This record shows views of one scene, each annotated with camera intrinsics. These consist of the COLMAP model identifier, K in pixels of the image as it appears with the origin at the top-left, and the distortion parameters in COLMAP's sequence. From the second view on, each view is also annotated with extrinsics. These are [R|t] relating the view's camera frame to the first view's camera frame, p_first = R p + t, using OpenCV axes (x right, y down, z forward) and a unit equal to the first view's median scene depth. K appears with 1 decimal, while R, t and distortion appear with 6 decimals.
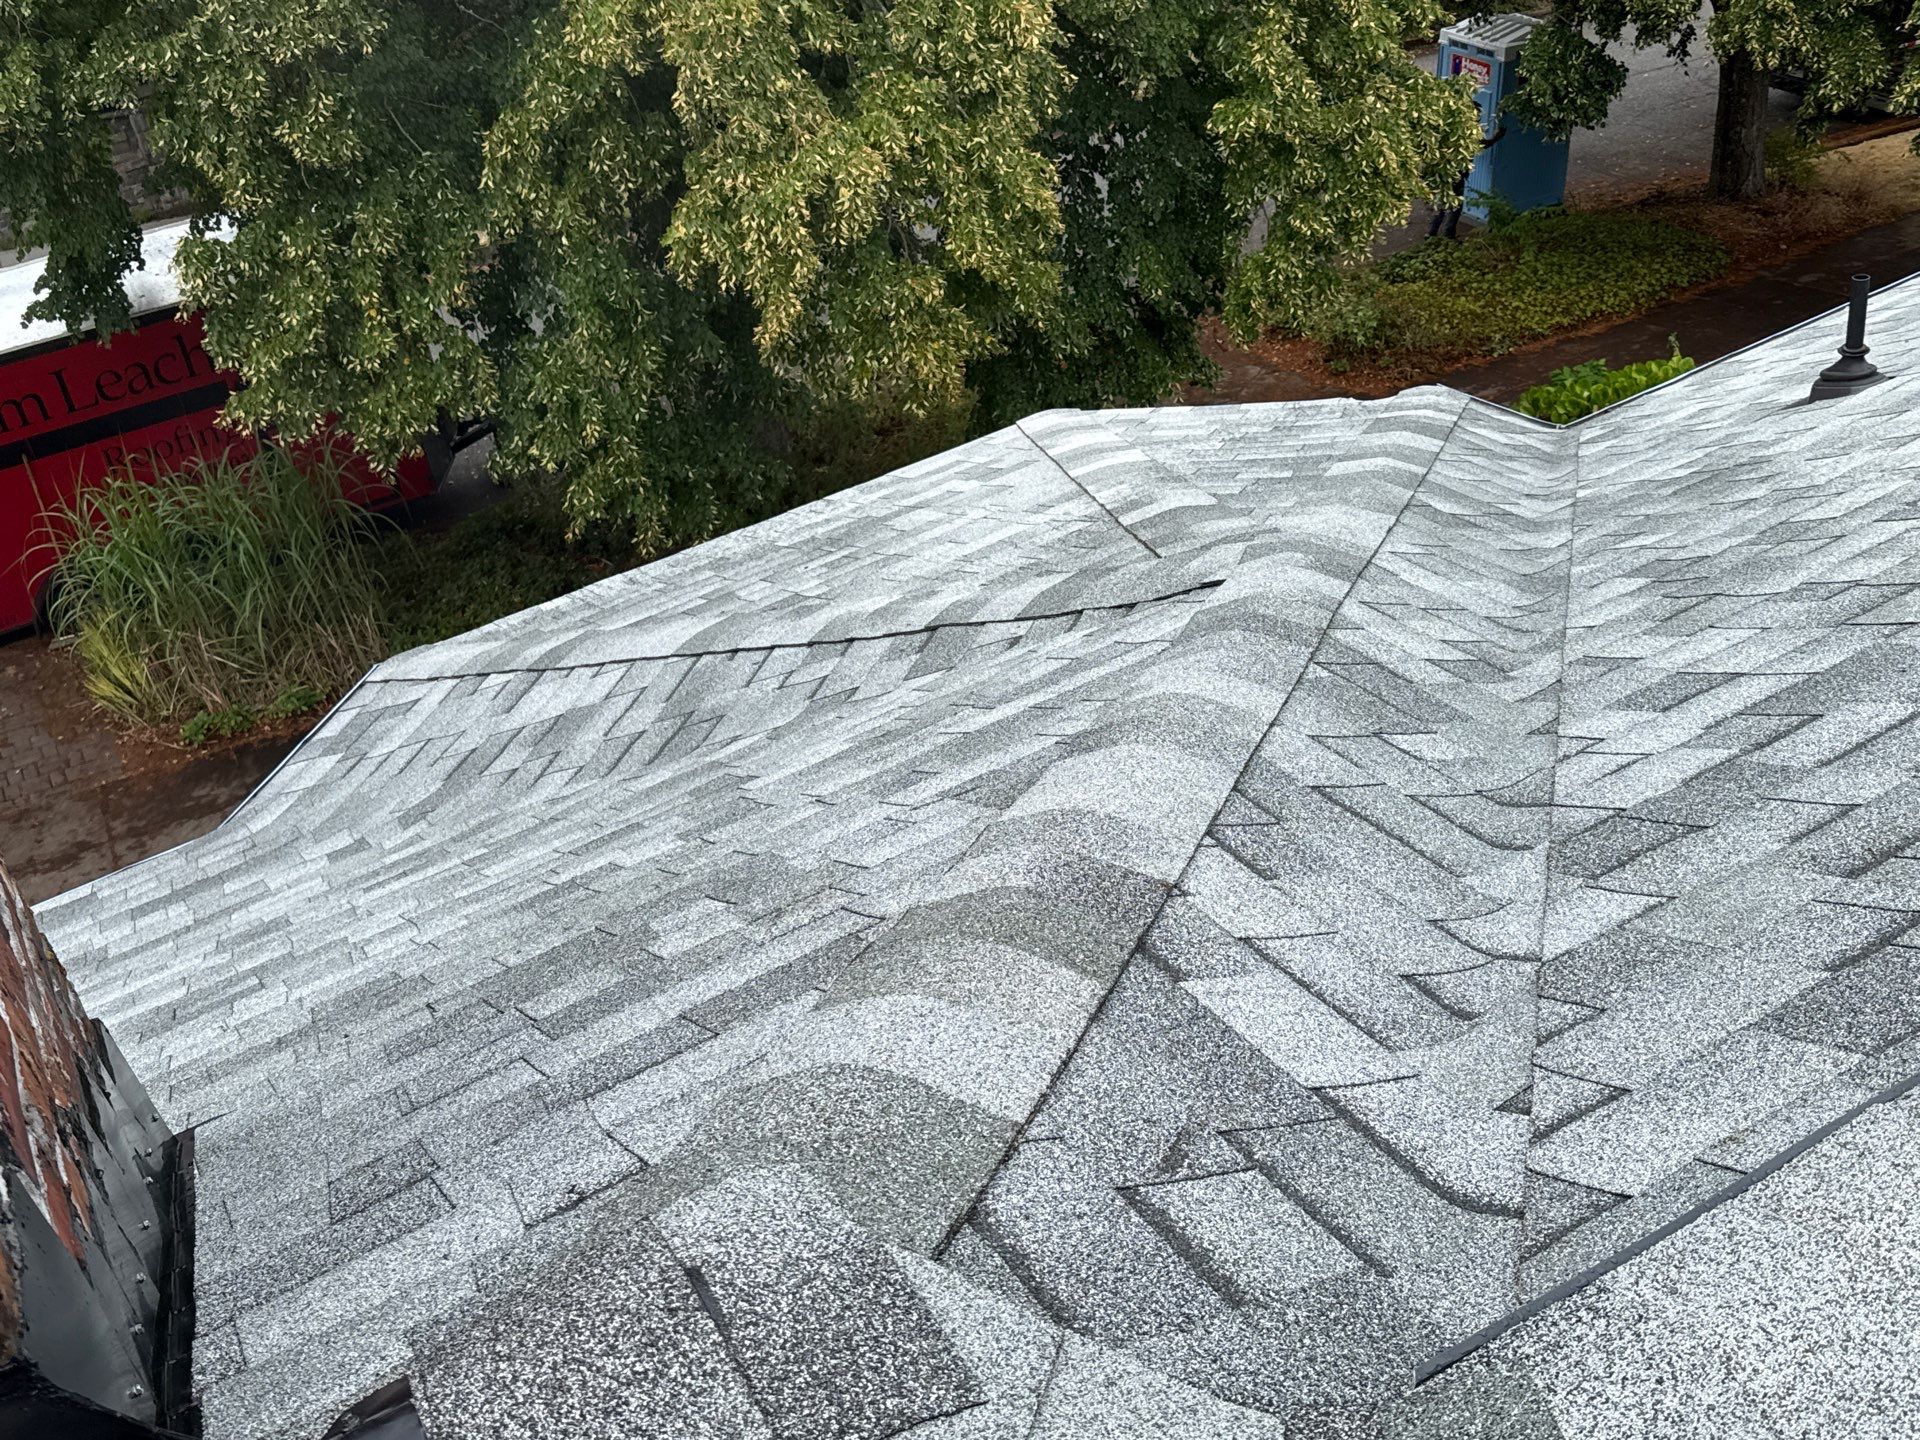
lens RADIAL K [[1845.9, 0, 960.0], [0, 1845.9, 720.0], [0, 0, 1]] dist [0.021737, 0.000597]
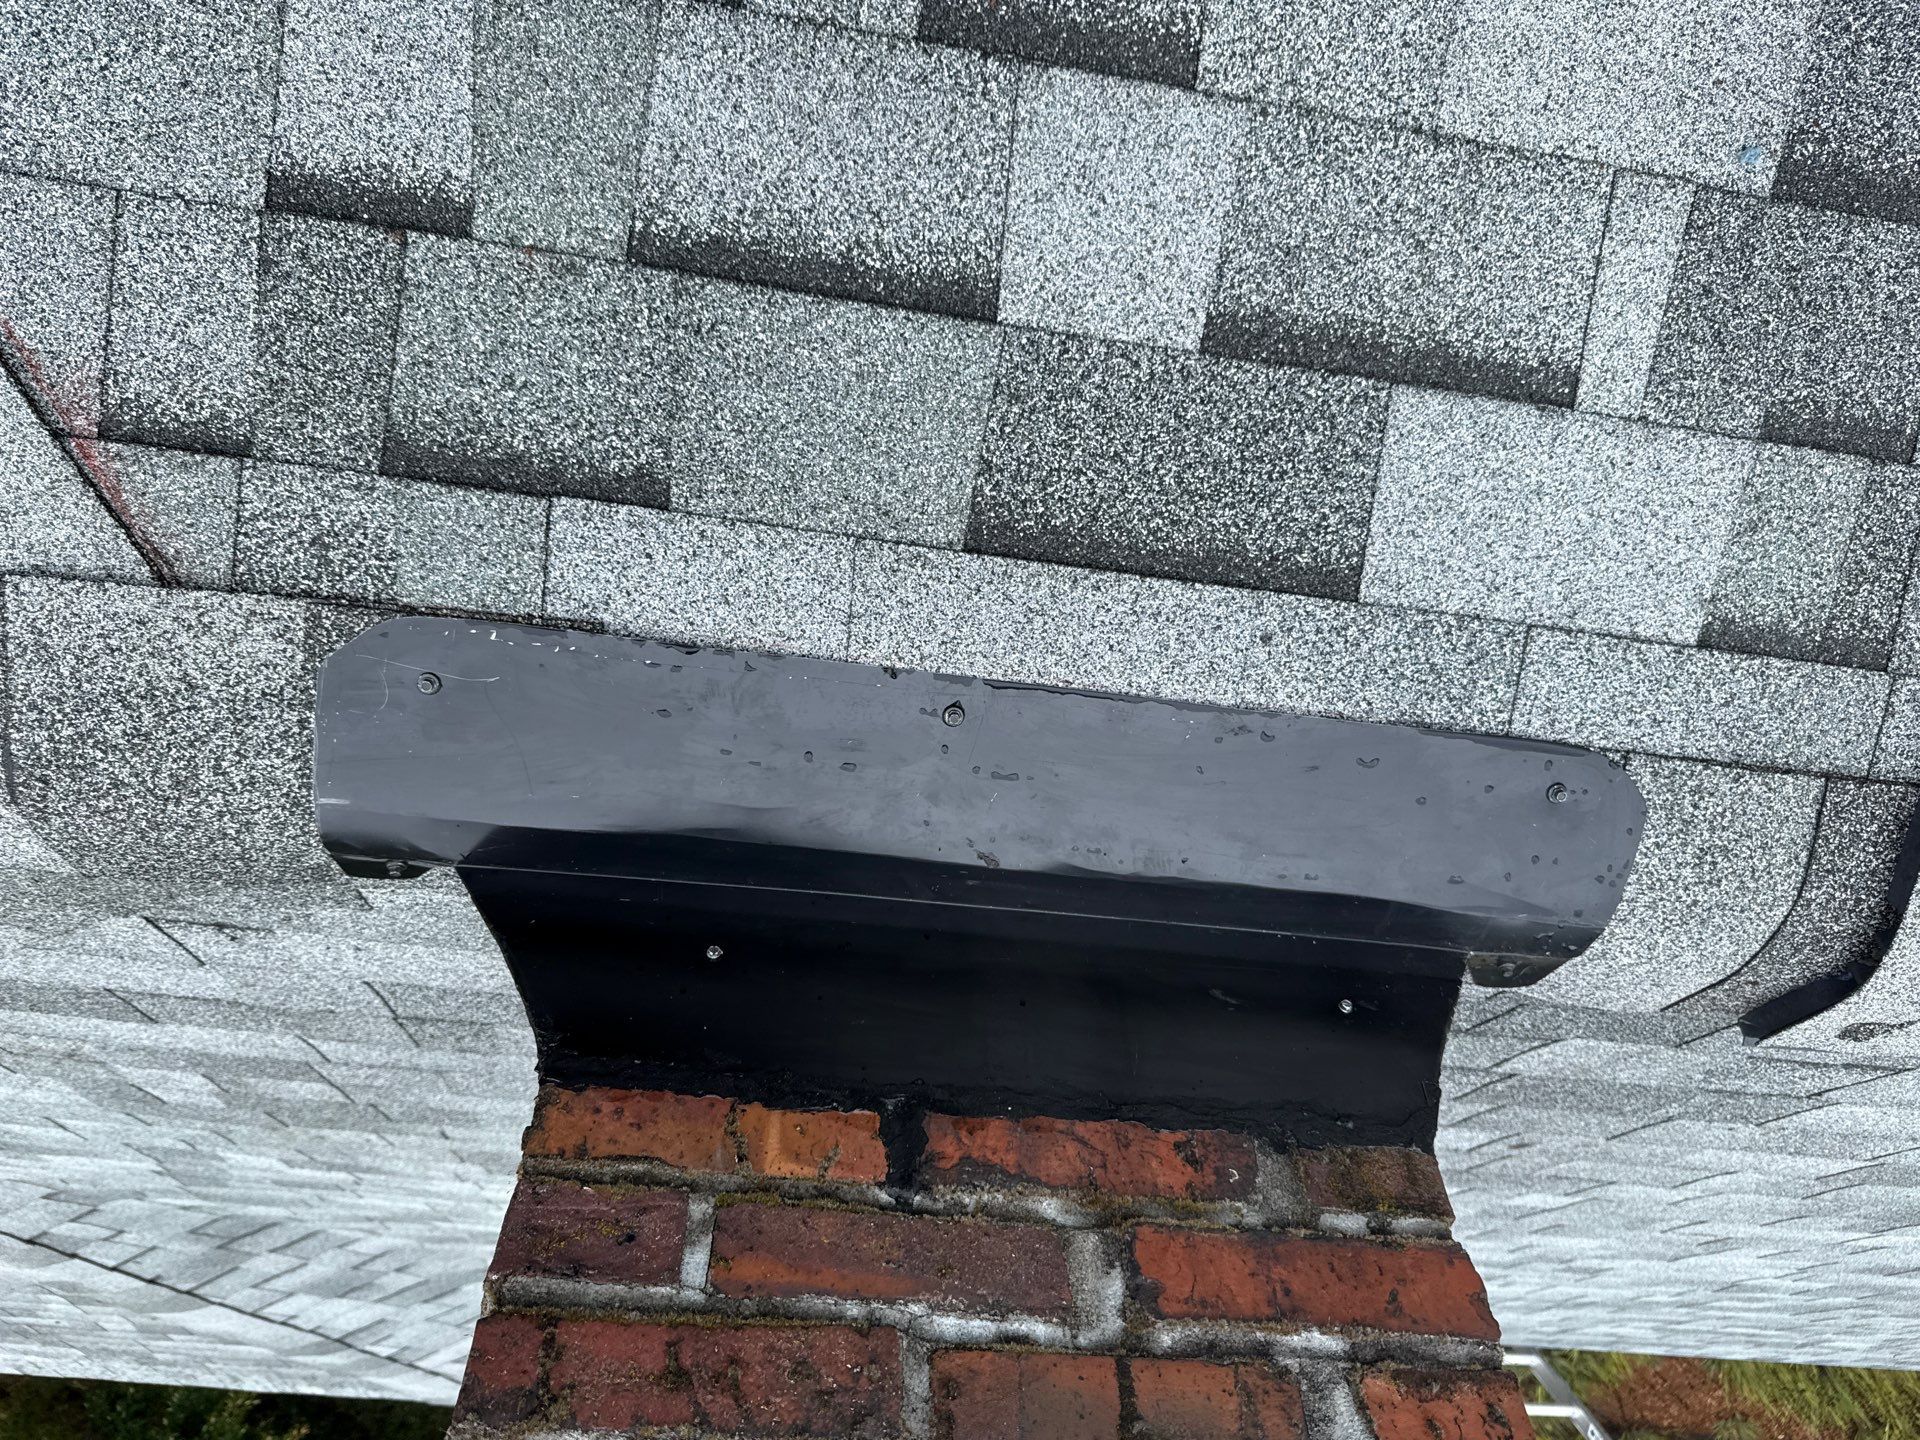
lens RADIAL K [[1370.1, 0, 960.0], [0, 1370.1, 720.0], [0, 0, 1]] dist [-0.027196, 0.000532]
pose [[-0.760095, -0.580417, -0.292184, -0.060378], [0.413139, -0.778714, 0.472145, 0.041397], [-0.501568, 0.238163, 0.831690, 0.027924]]
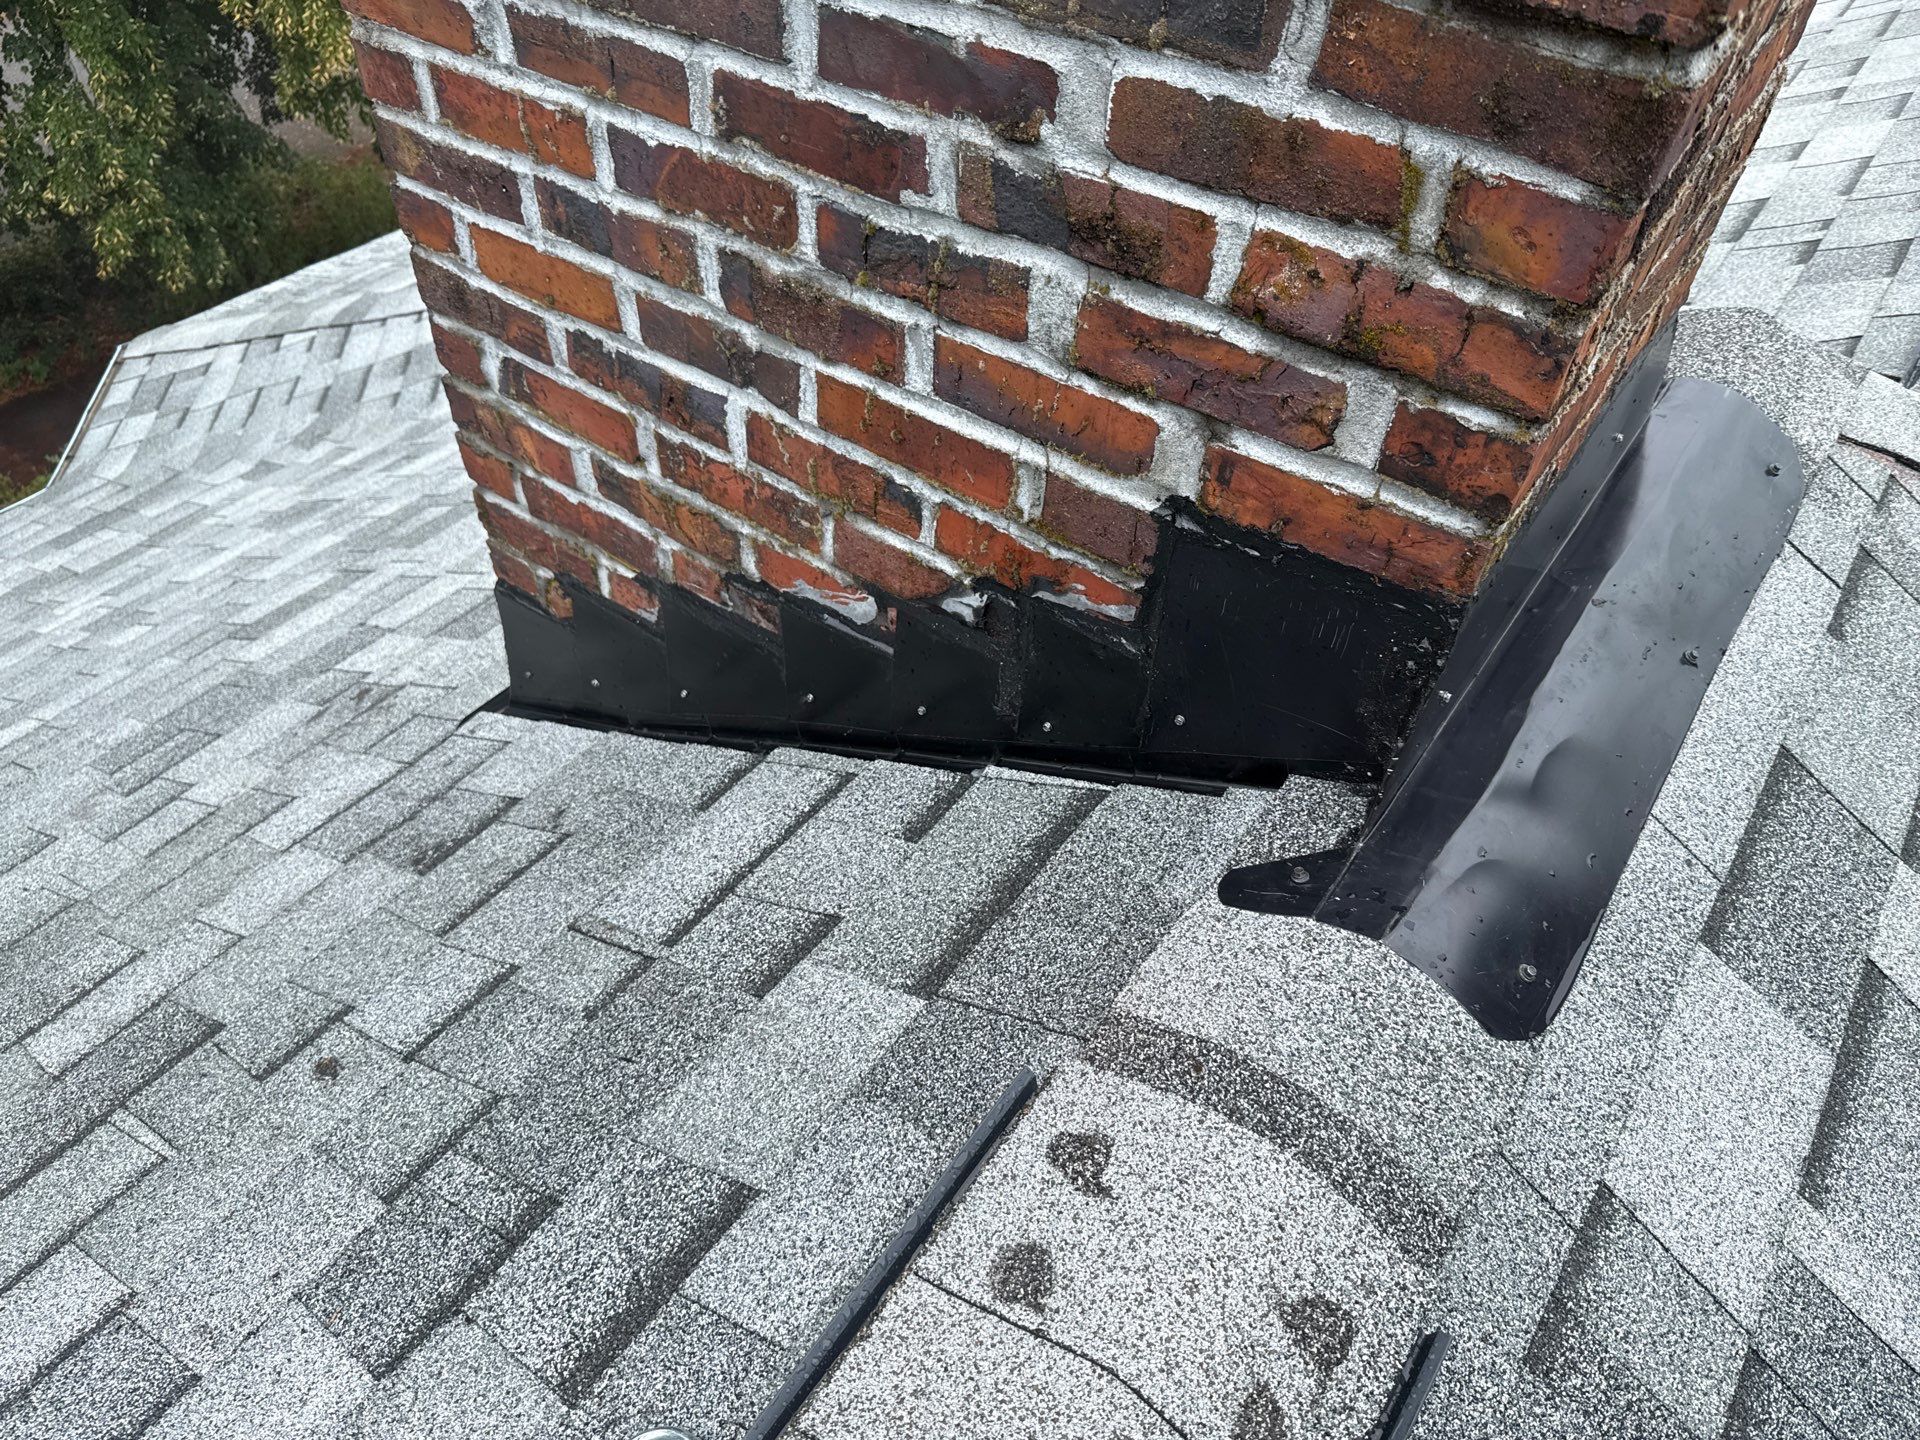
lens RADIAL K [[1370.1, 0, 960.0], [0, 1370.1, 720.0], [0, 0, 1]] dist [-0.027196, 0.000532]
pose [[0.905918, -0.144730, 0.397952, -0.299836], [0.063703, 0.975663, 0.209820, 0.073577], [-0.418634, -0.164729, 0.893090, 0.016173]]
